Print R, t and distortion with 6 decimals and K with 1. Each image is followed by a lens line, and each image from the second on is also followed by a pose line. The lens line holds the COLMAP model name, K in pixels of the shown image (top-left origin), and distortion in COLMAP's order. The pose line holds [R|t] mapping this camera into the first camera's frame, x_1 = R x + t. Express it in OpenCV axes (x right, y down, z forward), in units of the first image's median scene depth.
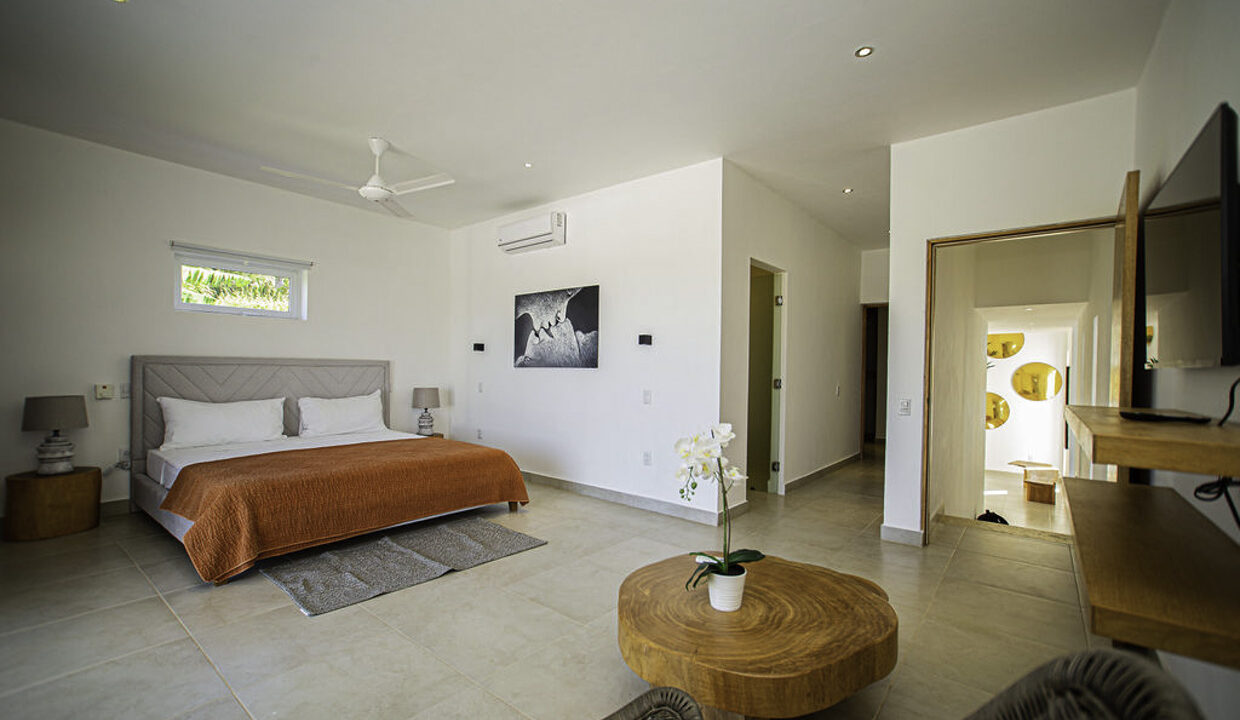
lens RADIAL K [[539.5, 0, 636.3], [0, 539.5, 368.3], [0, 0, 1]] dist [-0.001920, 0.002777]
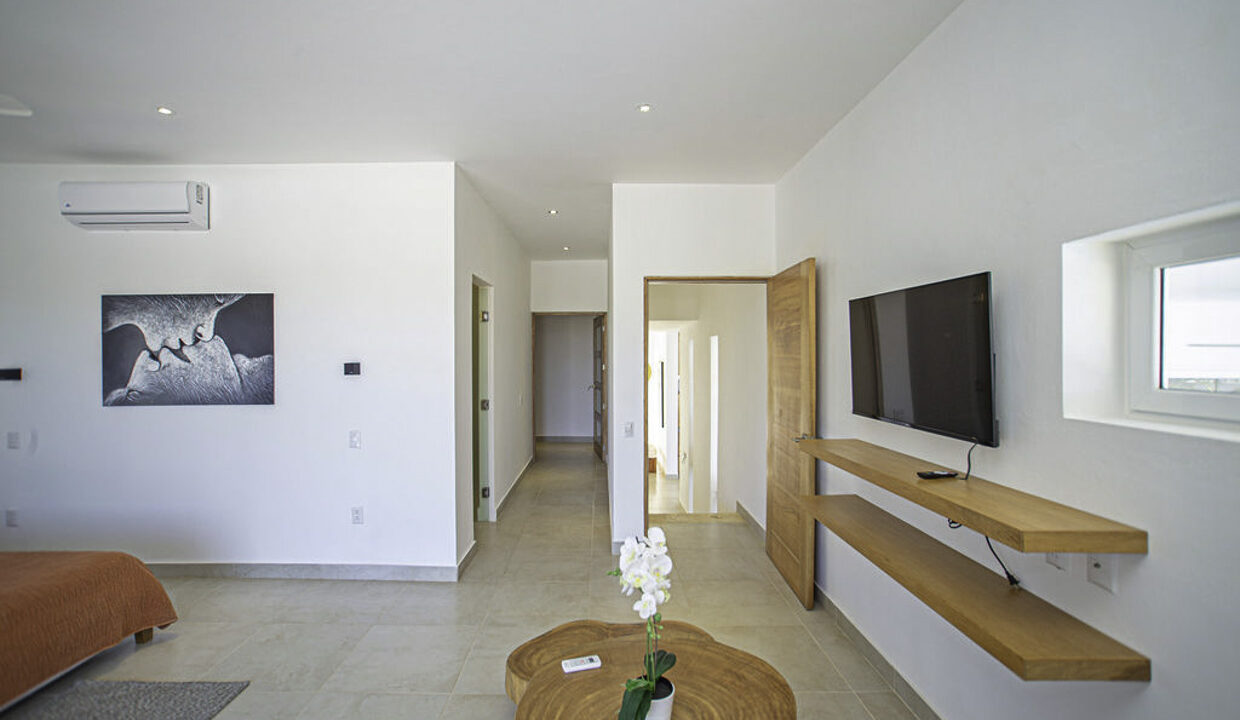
lens RADIAL K [[539.5, 0, 620.5], [0, 539.5, 360.9], [0, 0, 1]] dist [-0.001920, 0.002777]
pose [[0.786851, -0.015054, 0.616960, -0.148608], [0.008589, 0.999873, 0.013444, -0.064754], [-0.617084, -0.005280, 0.786880, 0.114981]]
